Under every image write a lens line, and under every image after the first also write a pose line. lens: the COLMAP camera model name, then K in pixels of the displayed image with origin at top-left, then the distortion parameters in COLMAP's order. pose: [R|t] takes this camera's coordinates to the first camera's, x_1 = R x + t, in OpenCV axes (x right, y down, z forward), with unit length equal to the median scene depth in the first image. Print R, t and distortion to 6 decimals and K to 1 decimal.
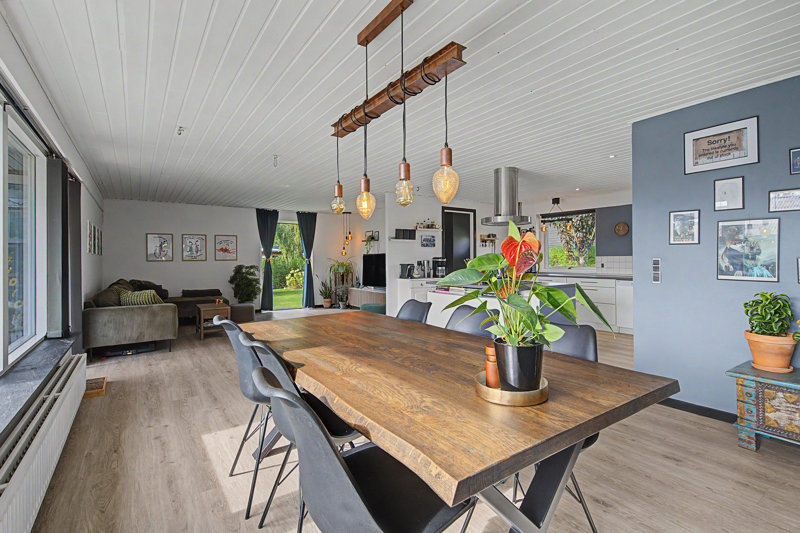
lens RADIAL K [[378.9, 0, 404.7], [0, 378.9, 259.4], [0, 0, 1]] dist [-0.000545, -0.000076]
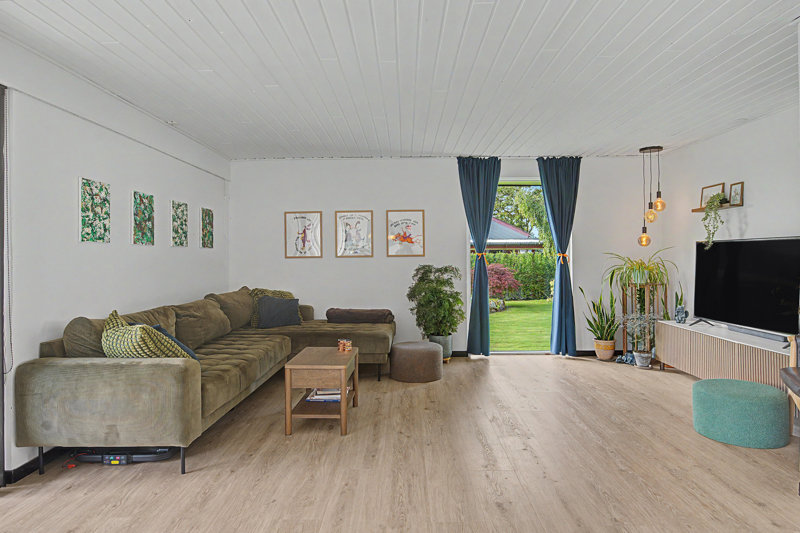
lens RADIAL K [[490.8, 0, 399.3], [0, 490.8, 252.5], [0, 0, 1]] dist [-0.000515, 0.000268]
pose [[0.809616, -0.002573, -0.586955, -0.057928], [-0.000918, 0.999984, -0.005651, 0.000665], [0.586960, 0.005114, 0.809600, 0.383791]]
